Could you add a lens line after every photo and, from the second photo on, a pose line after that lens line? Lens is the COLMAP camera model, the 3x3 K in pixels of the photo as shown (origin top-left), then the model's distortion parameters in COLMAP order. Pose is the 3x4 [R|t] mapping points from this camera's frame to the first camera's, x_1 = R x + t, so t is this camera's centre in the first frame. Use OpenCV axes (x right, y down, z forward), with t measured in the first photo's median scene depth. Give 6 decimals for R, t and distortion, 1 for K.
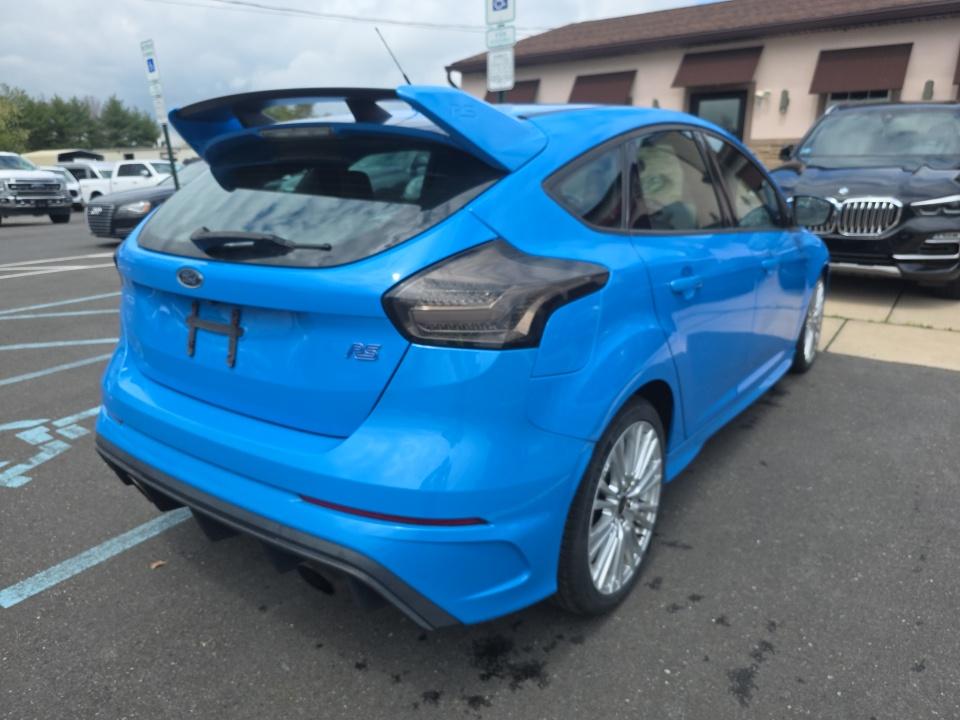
lens RADIAL K [[646.3, 0, 477.7], [0, 646.3, 355.7], [0, 0, 1]] dist [0.056948, -0.061463]
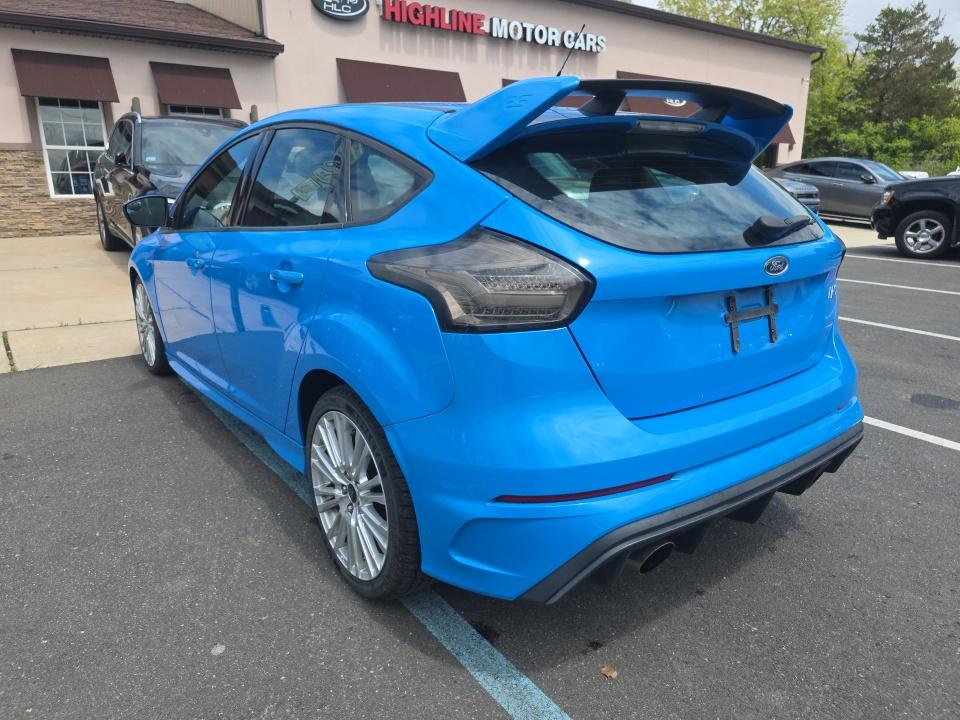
lens RADIAL K [[649.8, 0, 469.0], [0, 649.8, 362.2], [0, 0, 1]] dist [0.019345, -0.006849]
pose [[0.301322, -0.249862, 0.920203, -1.403183], [0.257060, 0.950612, 0.173945, -0.248113], [-0.918219, 0.184134, 0.350670, 0.987628]]
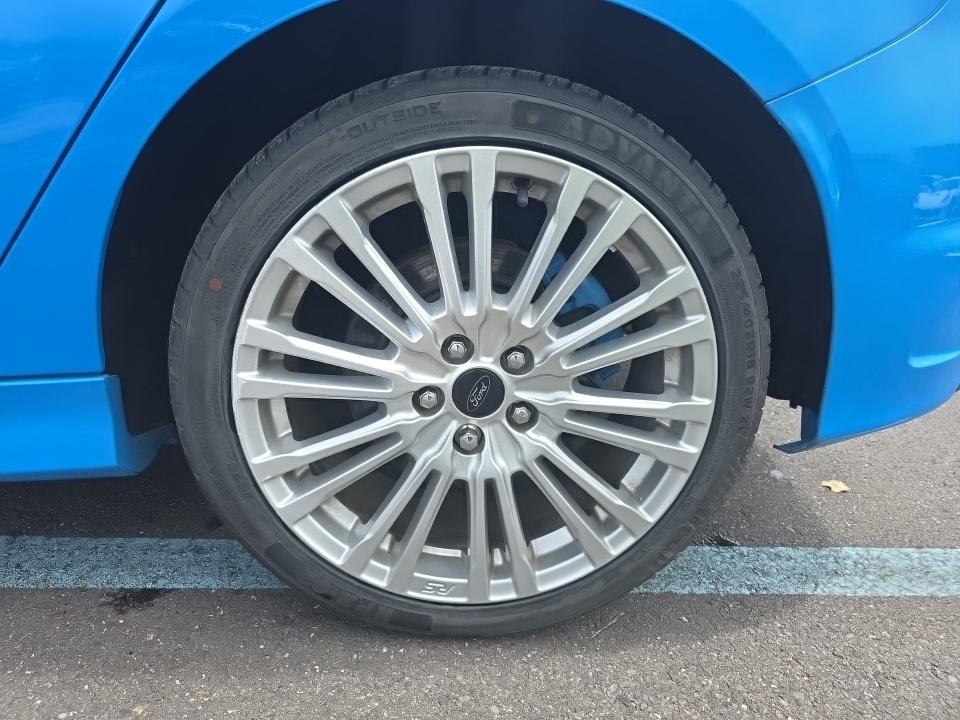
lens RADIAL K [[646.3, 0, 477.7], [0, 646.3, 355.7], [0, 0, 1]] dist [0.056948, -0.061463]
pose [[-0.636349, -0.257901, 0.727013, -0.809090], [0.194240, 0.858520, 0.474568, -0.110862], [-0.746546, 0.443206, -0.496223, 1.754952]]
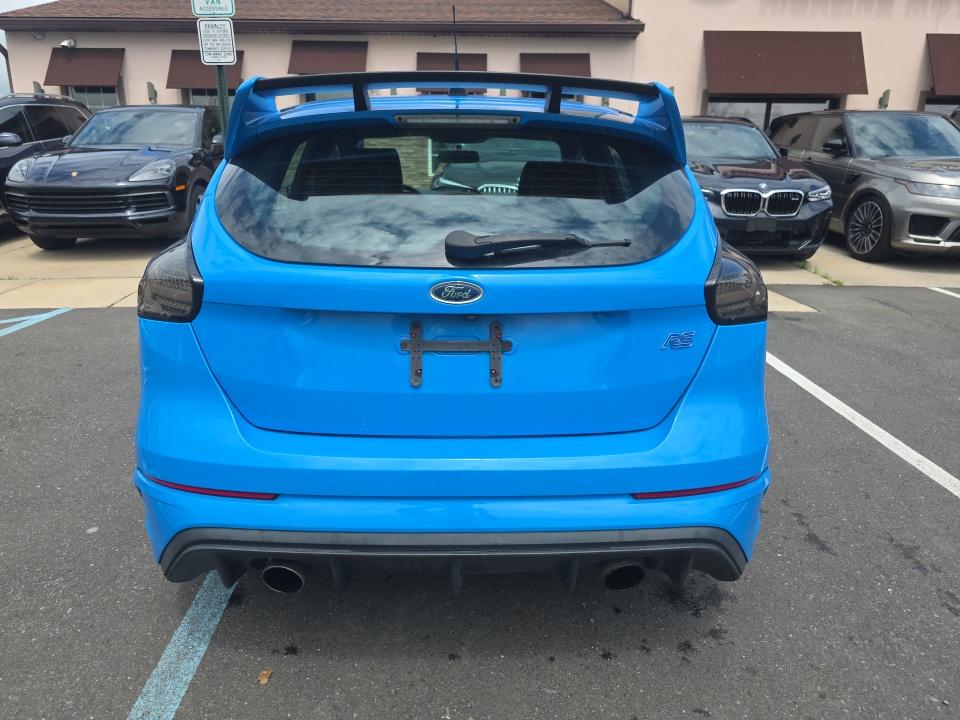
lens RADIAL K [[646.3, 0, 477.7], [0, 646.3, 355.7], [0, 0, 1]] dist [0.056948, -0.061463]
pose [[0.799617, -0.164473, 0.577548, -0.813918], [0.152914, 0.985826, 0.069030, -0.080430], [-0.580715, 0.033117, 0.813433, 0.265796]]
